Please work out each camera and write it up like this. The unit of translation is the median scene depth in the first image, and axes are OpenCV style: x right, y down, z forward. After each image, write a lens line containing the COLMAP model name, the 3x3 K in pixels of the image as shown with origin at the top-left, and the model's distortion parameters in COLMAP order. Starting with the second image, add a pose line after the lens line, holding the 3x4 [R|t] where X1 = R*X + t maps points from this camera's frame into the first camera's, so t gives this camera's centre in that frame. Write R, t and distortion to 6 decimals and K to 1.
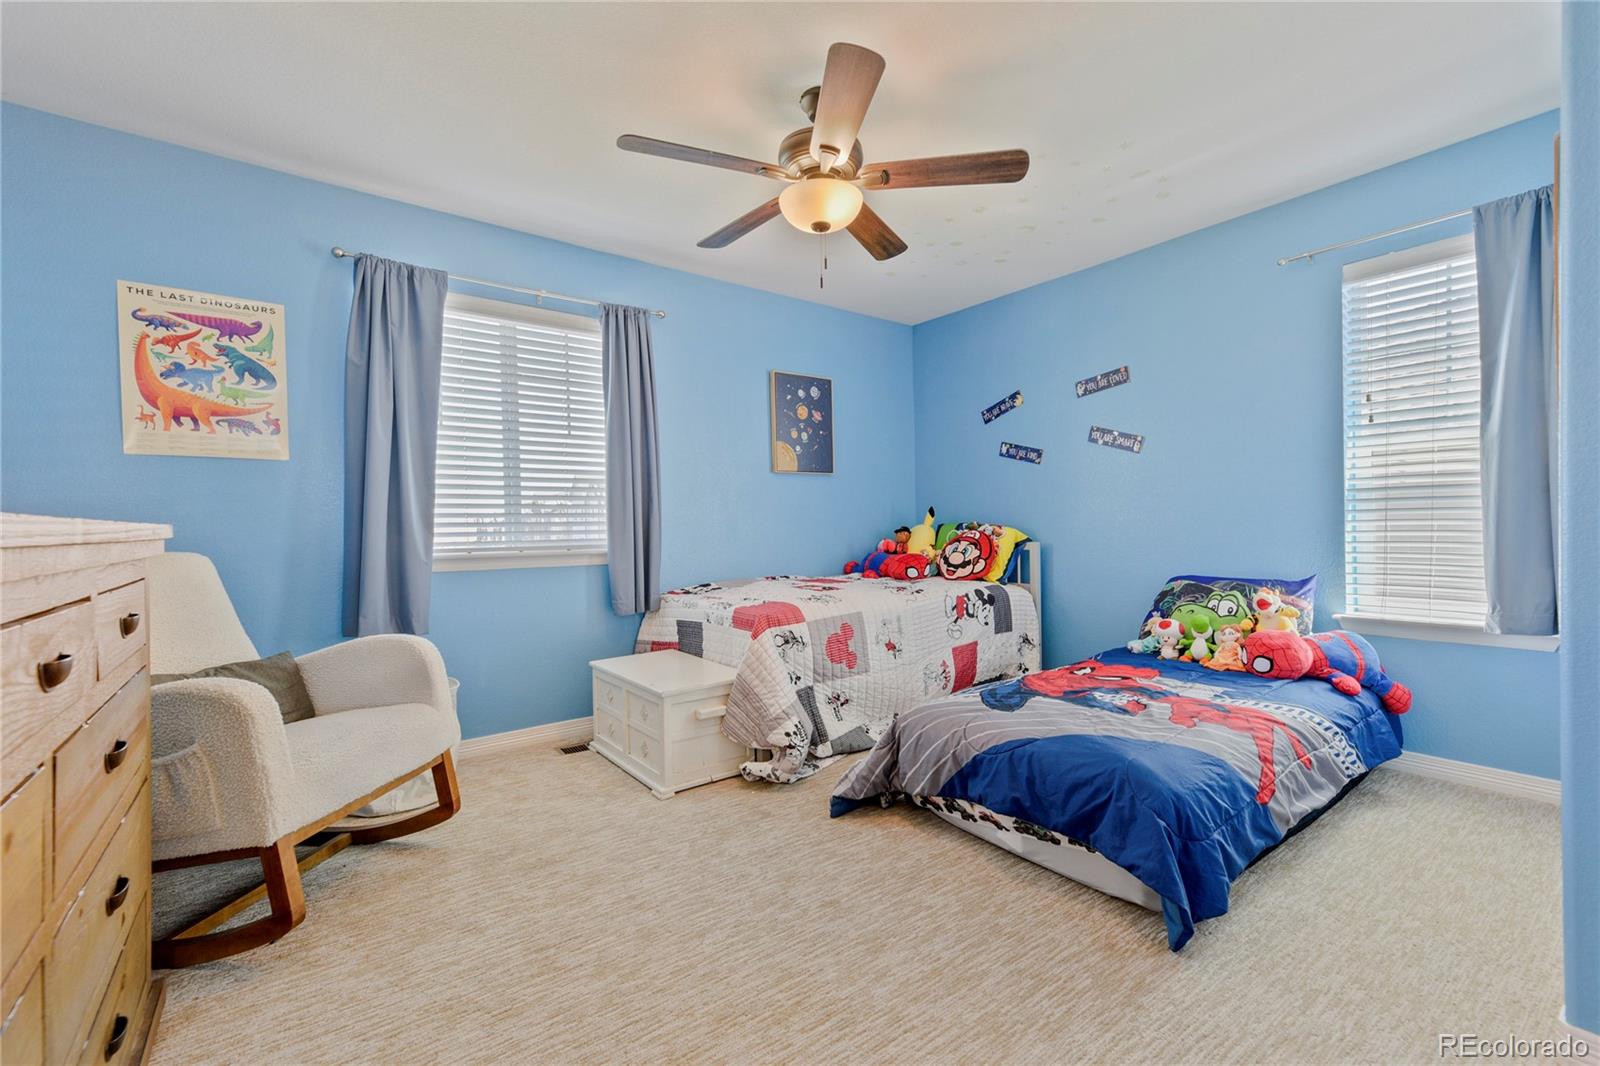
lens RADIAL K [[671.8, 0, 800.0], [0, 671.8, 533.0], [0, 0, 1]] dist [-0.002180, -0.000329]
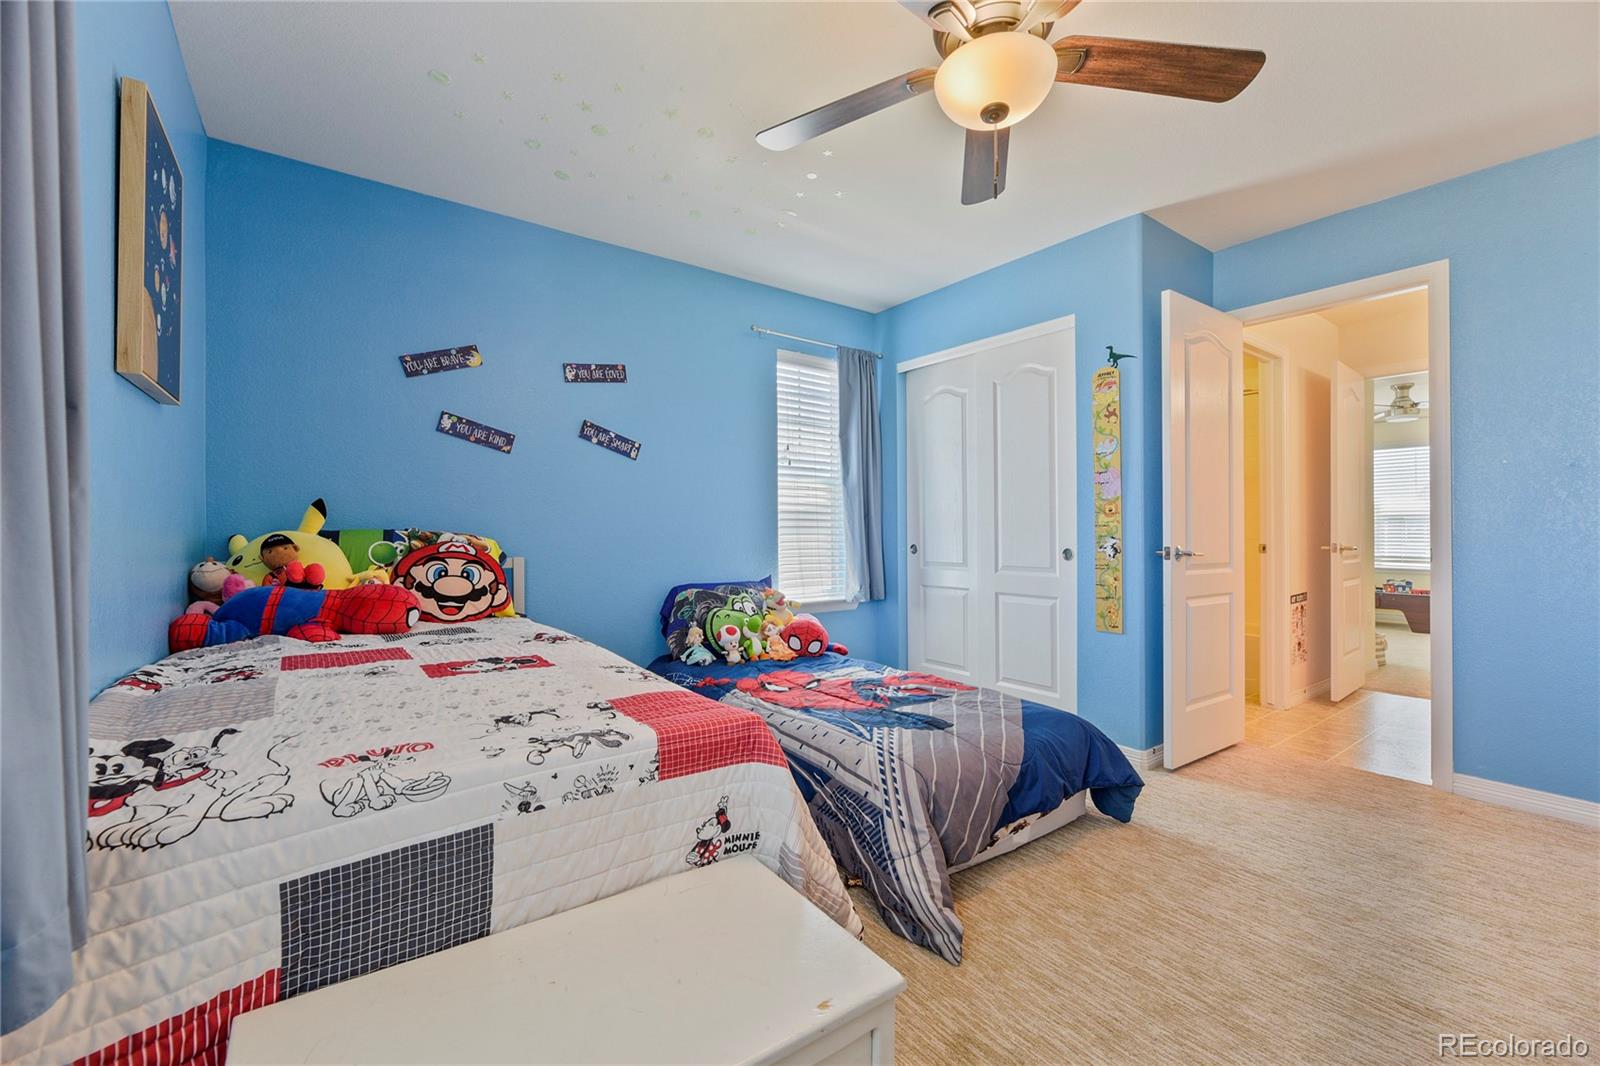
lens RADIAL K [[658.7, 0, 796.0], [0, 658.7, 534.0], [0, 0, 1]] dist [-0.003113, -0.000491]
pose [[0.024927, 0.003717, 0.999682, -0.404511], [-0.001441, 0.999992, -0.003682, -0.010642], [-0.999688, -0.001349, 0.024932, 0.712463]]
